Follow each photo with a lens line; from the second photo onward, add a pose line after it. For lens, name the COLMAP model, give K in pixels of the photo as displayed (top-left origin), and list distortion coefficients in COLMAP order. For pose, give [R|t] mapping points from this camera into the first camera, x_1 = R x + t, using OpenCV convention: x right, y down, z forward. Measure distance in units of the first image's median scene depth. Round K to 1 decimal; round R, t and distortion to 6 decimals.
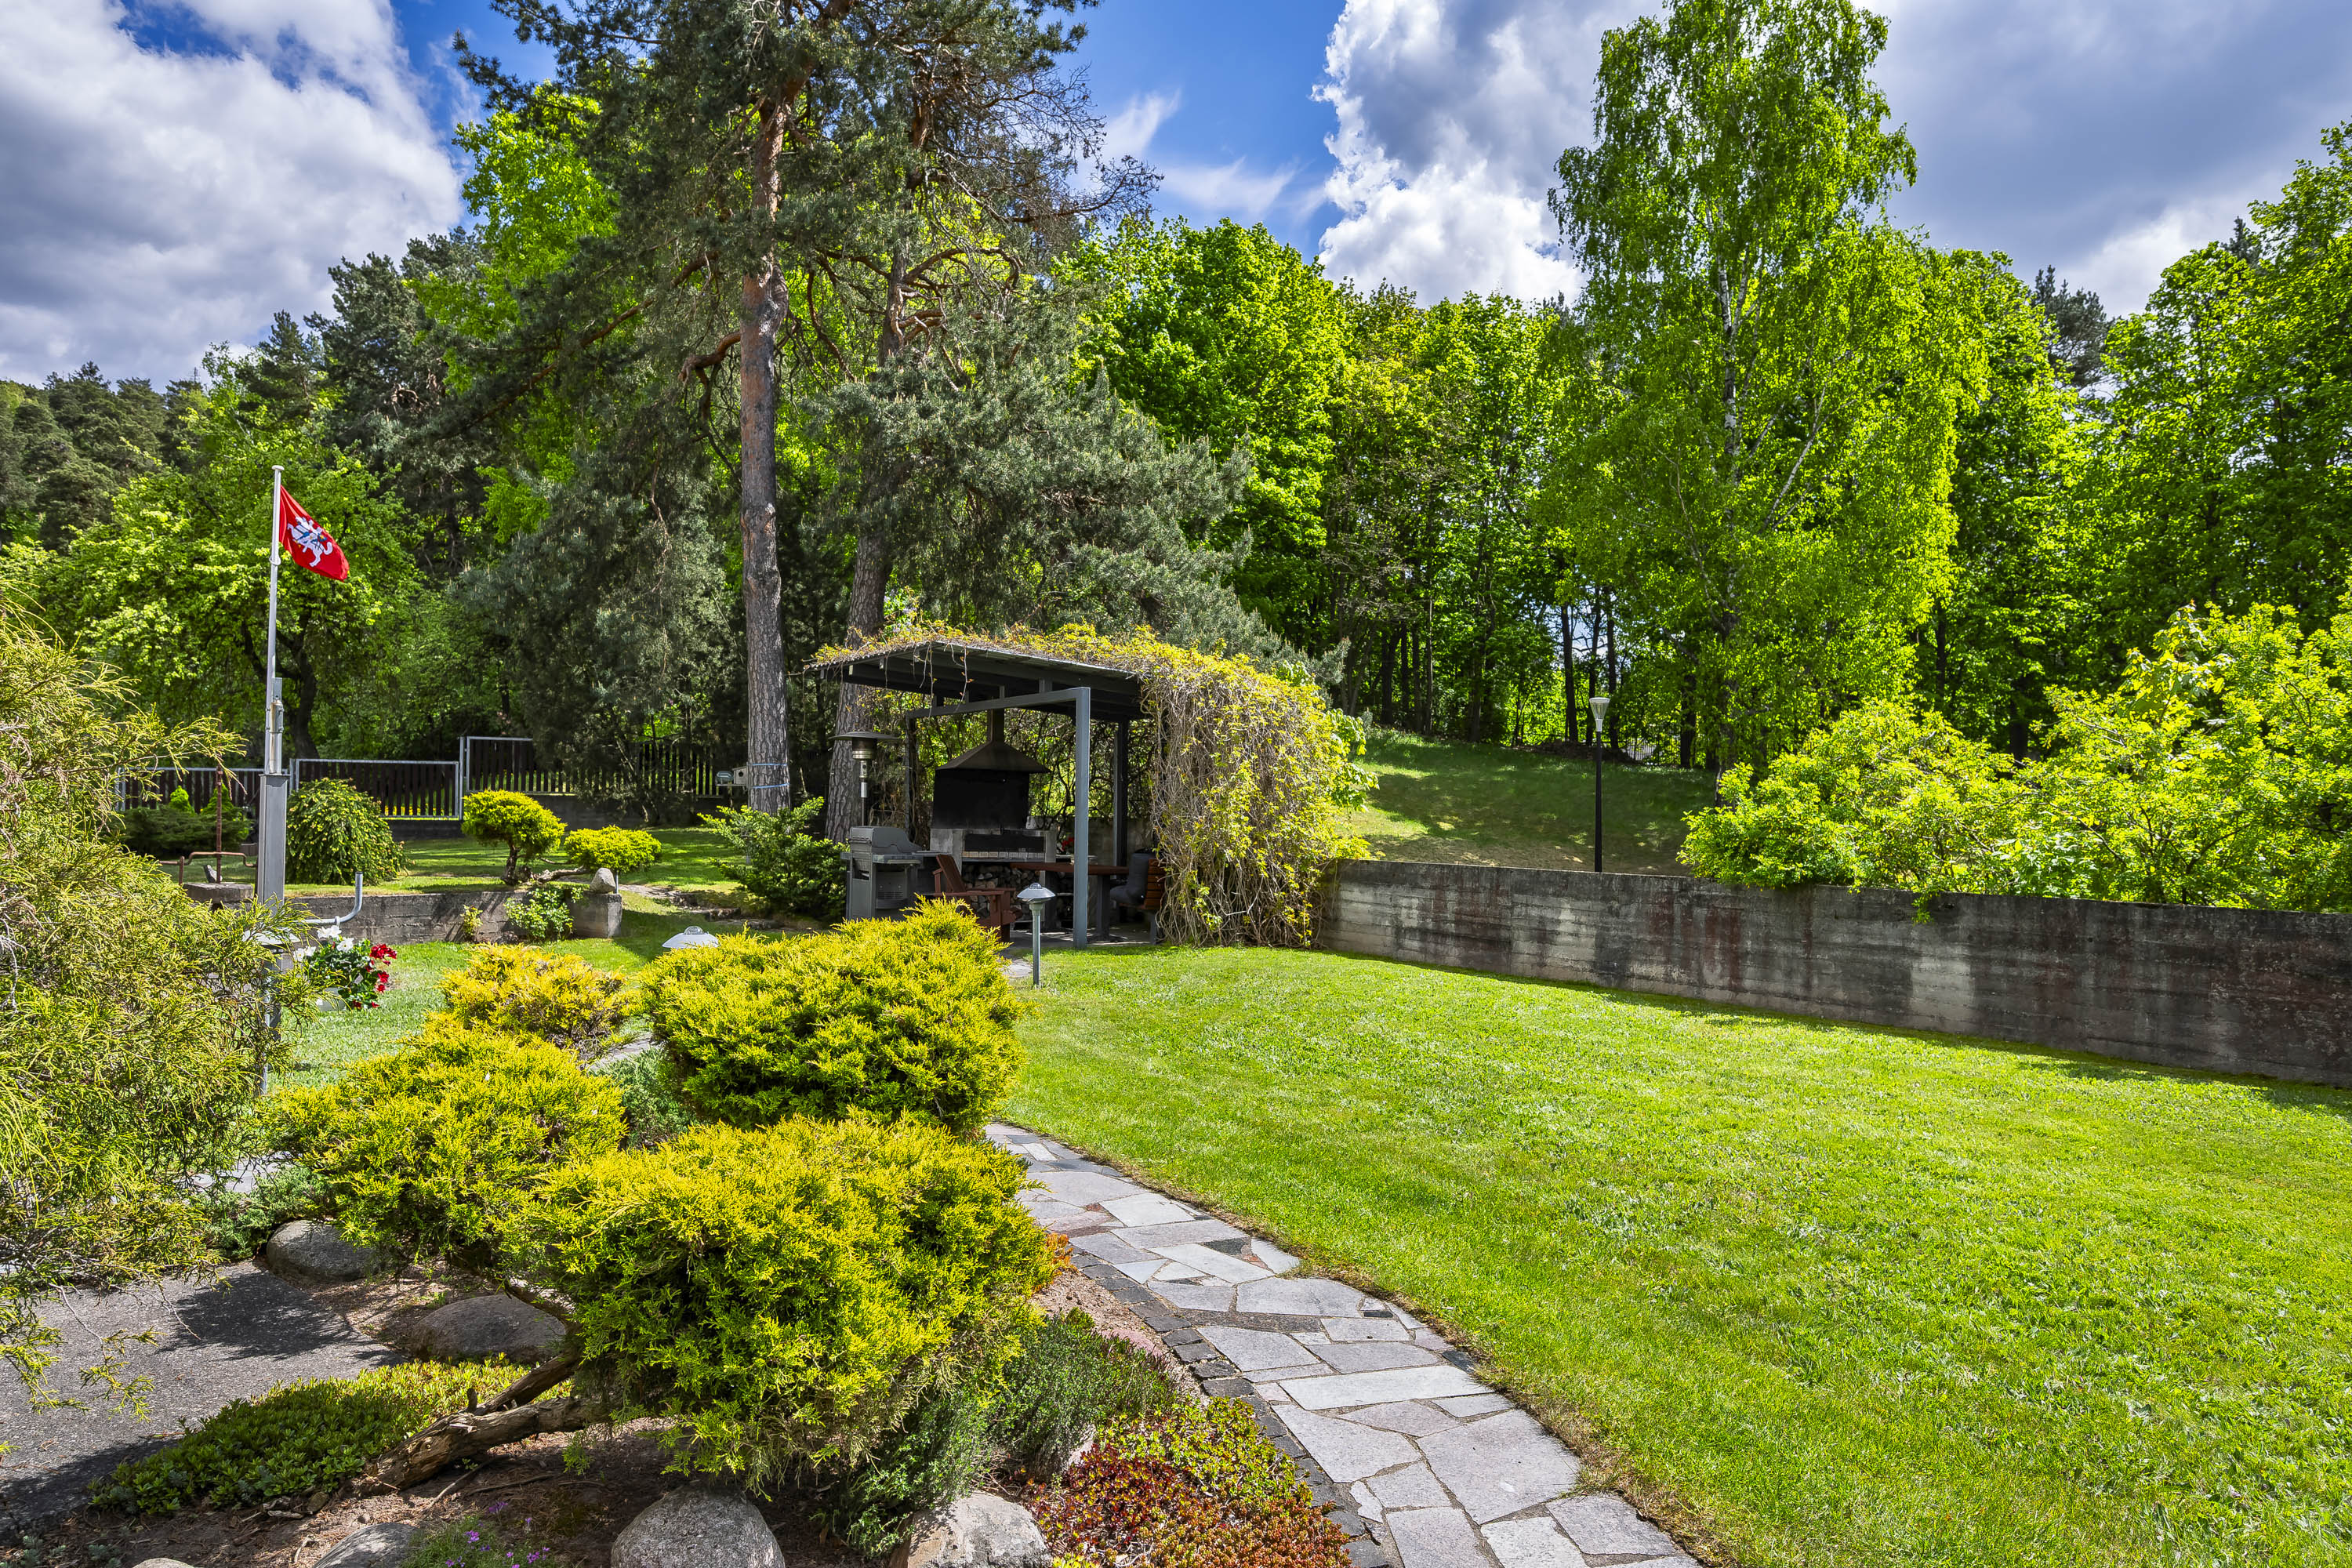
lens RADIAL K [[1415.1, 0, 1176.0], [0, 1415.1, 784.0], [0, 0, 1]] dist [0.004787, 0.000228]
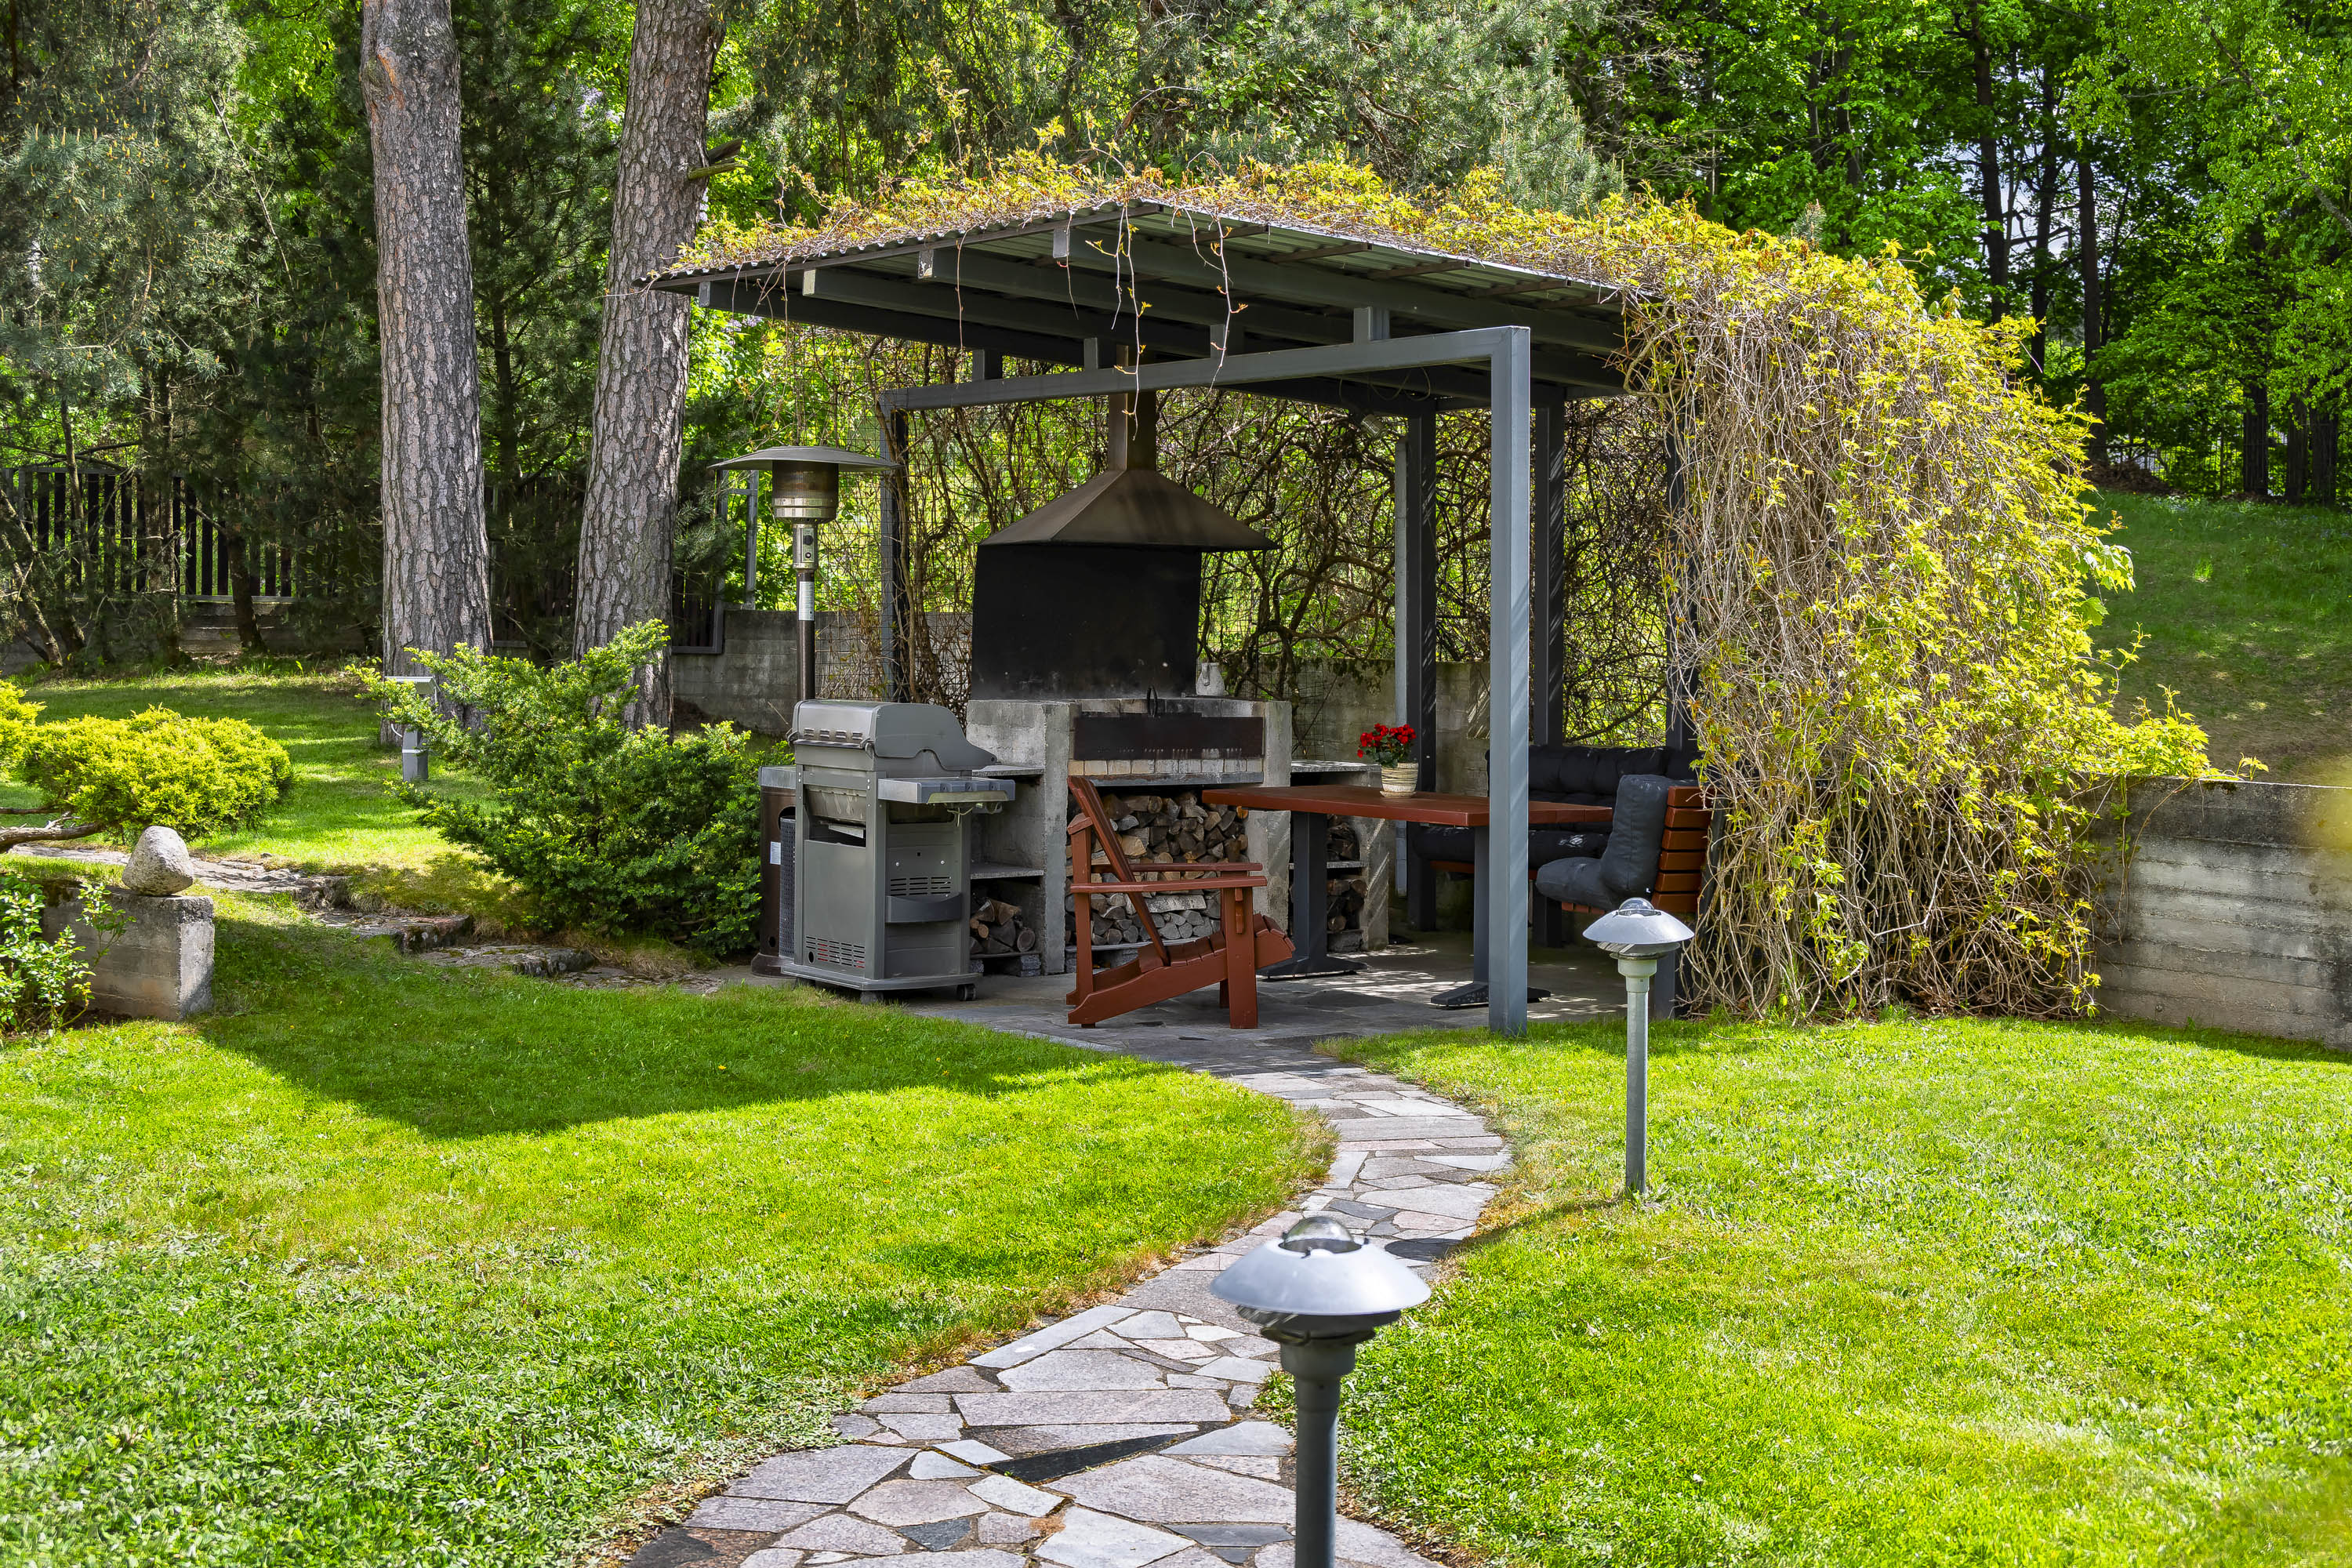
lens RADIAL K [[3053.0, 0, 1176.9], [0, 3053.0, 585.4], [0, 0, 1]] dist [-0.024252, 0.001057]
pose [[0.997878, -0.007579, 0.064663, -0.195343], [0.006491, 0.999834, 0.017021, -0.014704], [-0.064781, -0.016566, 0.997762, 0.202822]]
